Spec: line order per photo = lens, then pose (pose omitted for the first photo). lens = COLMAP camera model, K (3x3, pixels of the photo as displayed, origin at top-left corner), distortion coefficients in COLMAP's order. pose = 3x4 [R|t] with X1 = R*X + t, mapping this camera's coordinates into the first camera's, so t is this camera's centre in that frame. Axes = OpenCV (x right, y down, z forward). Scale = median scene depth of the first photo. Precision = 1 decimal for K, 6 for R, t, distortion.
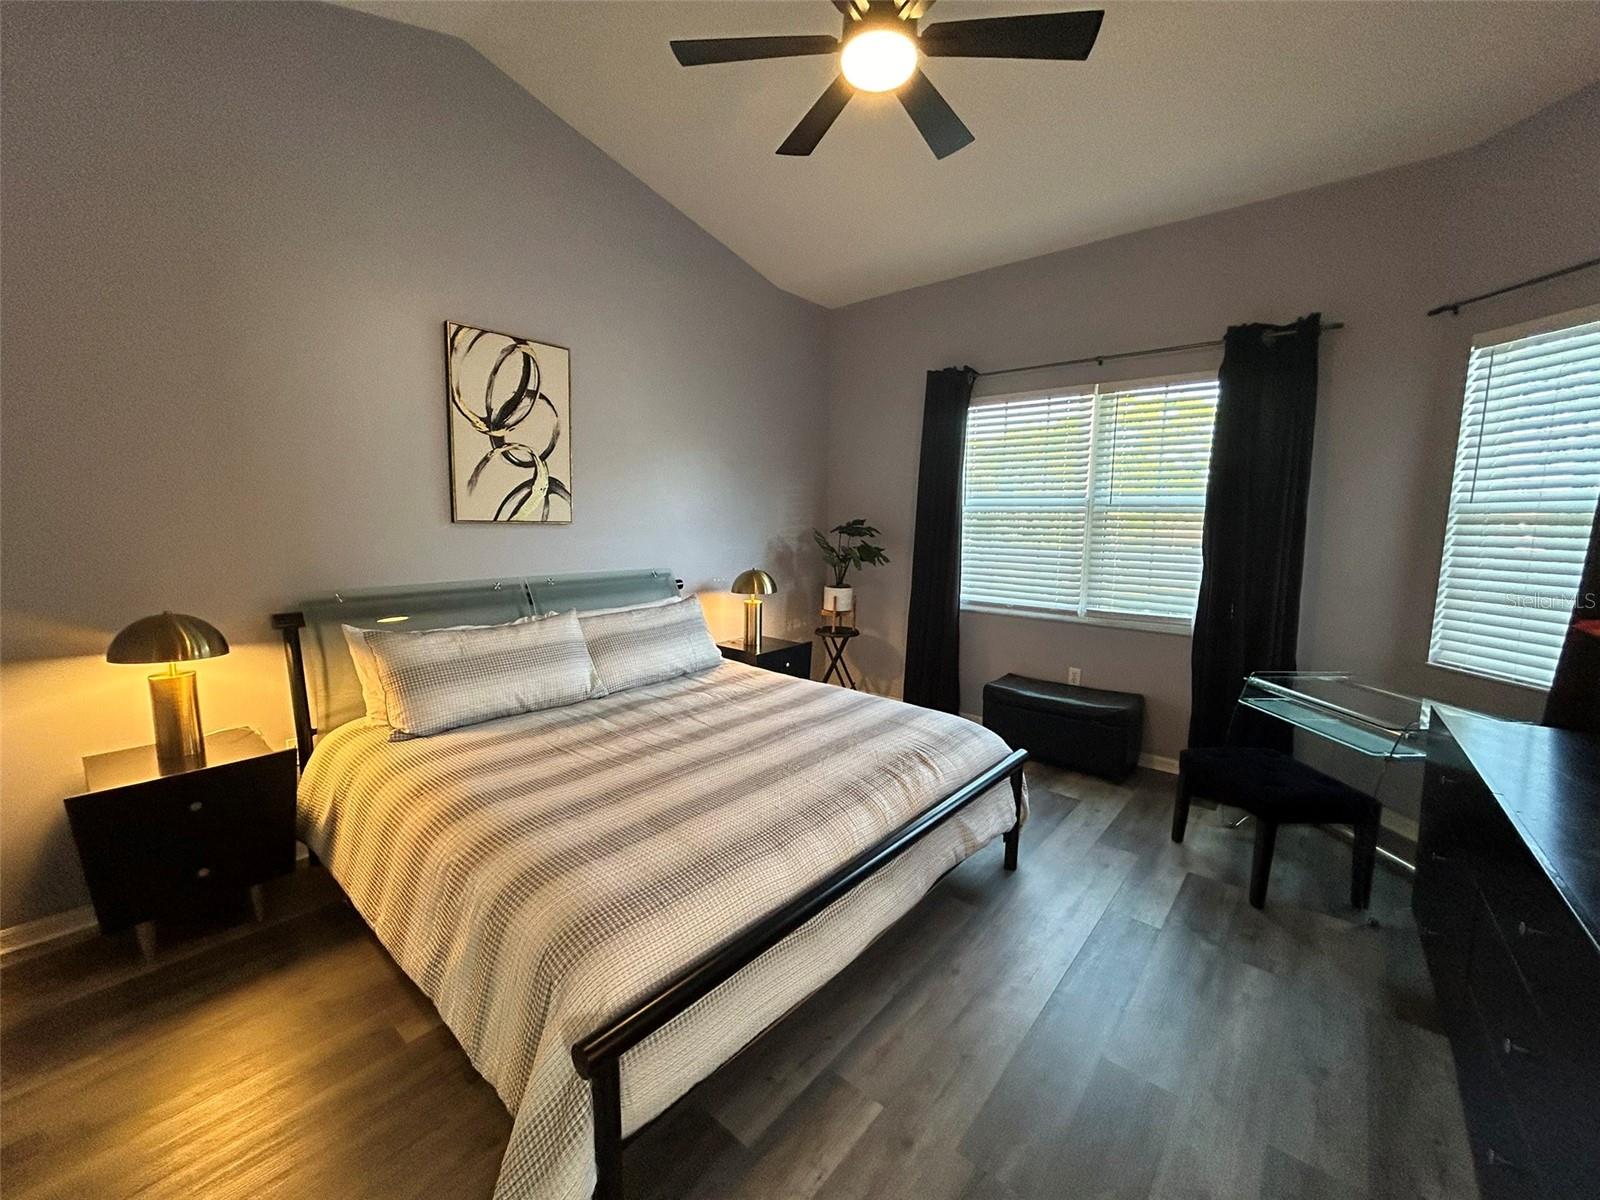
lens RADIAL K [[643.1, 0, 813.6], [0, 643.1, 585.8], [0, 0, 1]] dist [-0.000526, 0.000904]
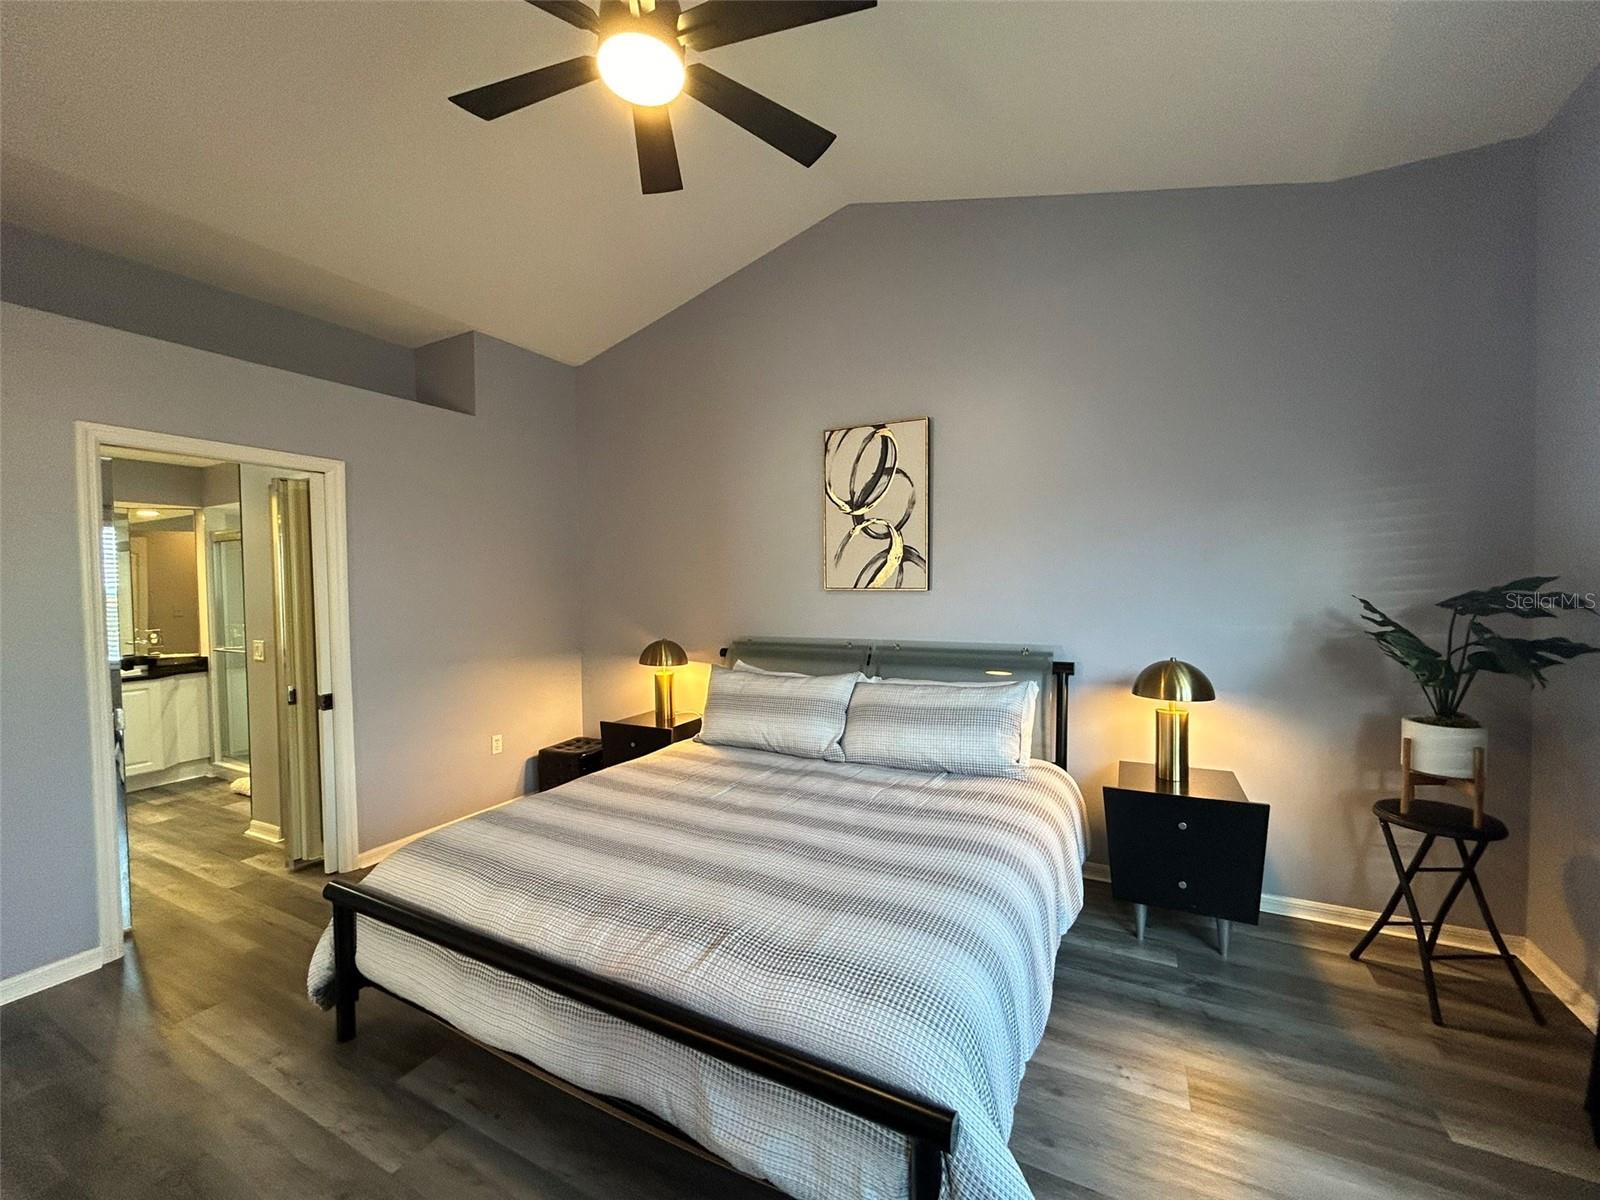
lens RADIAL K [[643.1, 0, 802.8], [0, 643.1, 600.1], [0, 0, 1]] dist [-0.000526, 0.000904]
pose [[0.214003, 0.014707, -0.976722, 0.602976], [-0.087361, 0.996168, -0.004141, -0.066596], [0.972919, 0.086213, 0.214468, 0.661249]]
